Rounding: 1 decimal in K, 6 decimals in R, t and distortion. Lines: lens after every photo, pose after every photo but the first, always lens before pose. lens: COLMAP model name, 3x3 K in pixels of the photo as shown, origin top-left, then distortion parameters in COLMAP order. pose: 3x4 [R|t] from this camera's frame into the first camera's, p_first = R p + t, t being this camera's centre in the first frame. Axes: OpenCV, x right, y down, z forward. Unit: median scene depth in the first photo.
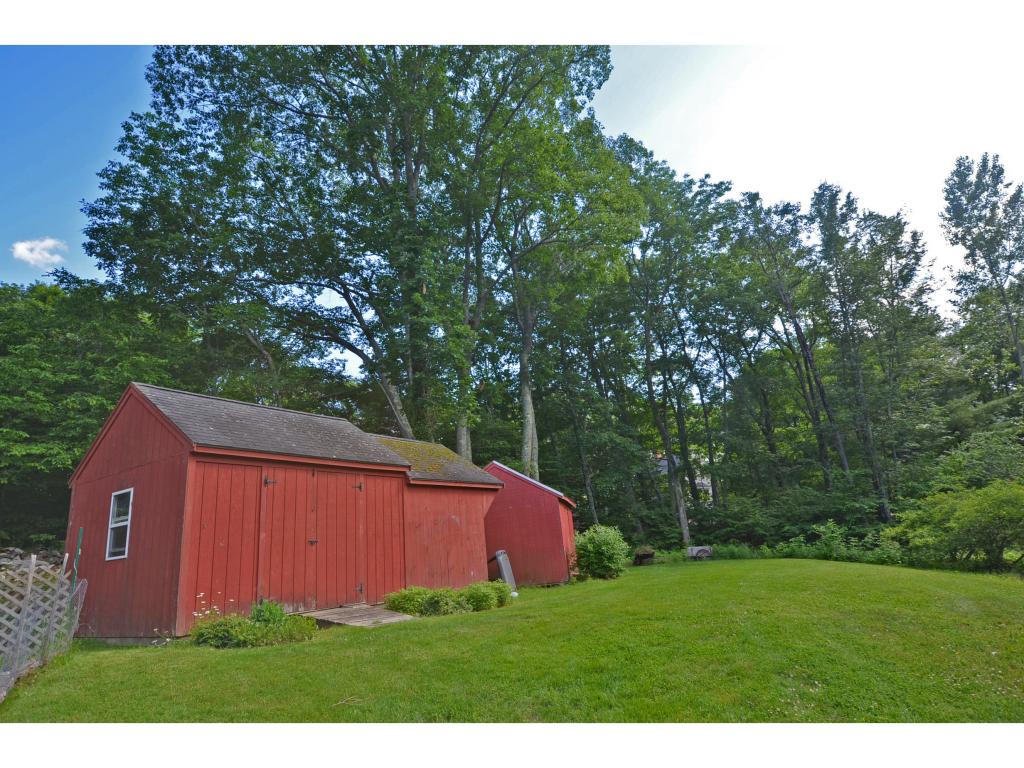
lens RADIAL K [[565.6, 0, 512.0], [0, 565.6, 384.0], [0, 0, 1]] dist [0.002433, -0.000262]
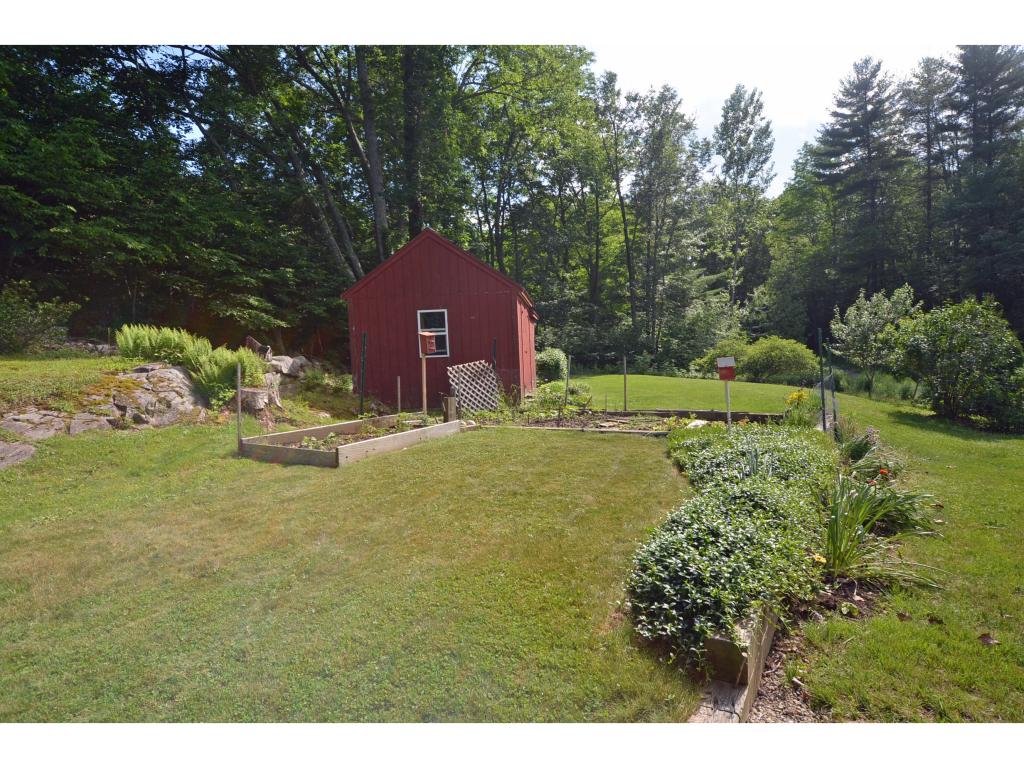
lens RADIAL K [[565.6, 0, 512.0], [0, 565.6, 384.0], [0, 0, 1]] dist [0.002433, -0.000262]
pose [[0.880743, 0.013444, 0.473403, -0.298290], [-0.157644, 0.950916, 0.266285, -0.010074], [-0.446587, -0.309158, 0.839632, -0.078718]]
